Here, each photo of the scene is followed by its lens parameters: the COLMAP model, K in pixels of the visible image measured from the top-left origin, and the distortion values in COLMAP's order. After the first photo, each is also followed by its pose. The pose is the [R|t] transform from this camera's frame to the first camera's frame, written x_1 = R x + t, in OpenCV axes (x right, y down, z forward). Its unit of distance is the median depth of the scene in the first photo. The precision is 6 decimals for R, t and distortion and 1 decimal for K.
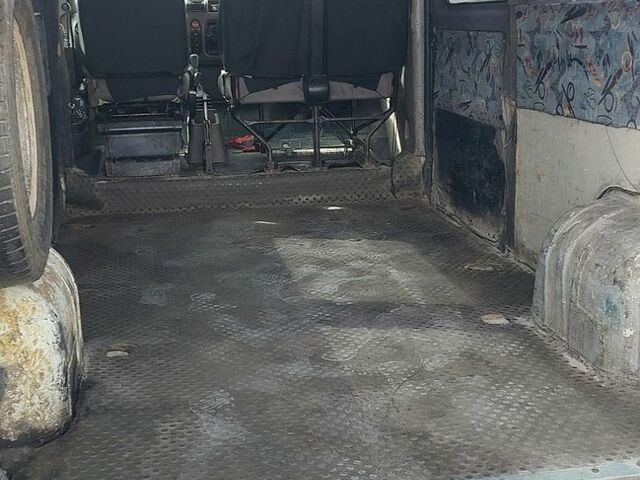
lens RADIAL K [[1124.4, 0, 320.0], [0, 1124.4, 240.0], [0, 0, 1]] dist [0.150431, 0.007496]
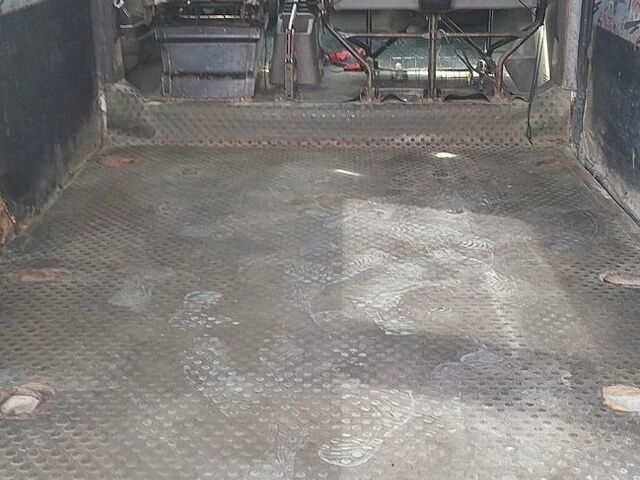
lens RADIAL K [[1124.4, 0, 320.0], [0, 1124.4, 240.0], [0, 0, 1]] dist [0.150431, 0.007496]
pose [[0.985087, 0.073312, -0.155657, 0.051358], [-0.058523, 0.993508, 0.097558, -0.040292], [0.161799, -0.086994, 0.982982, 0.235211]]
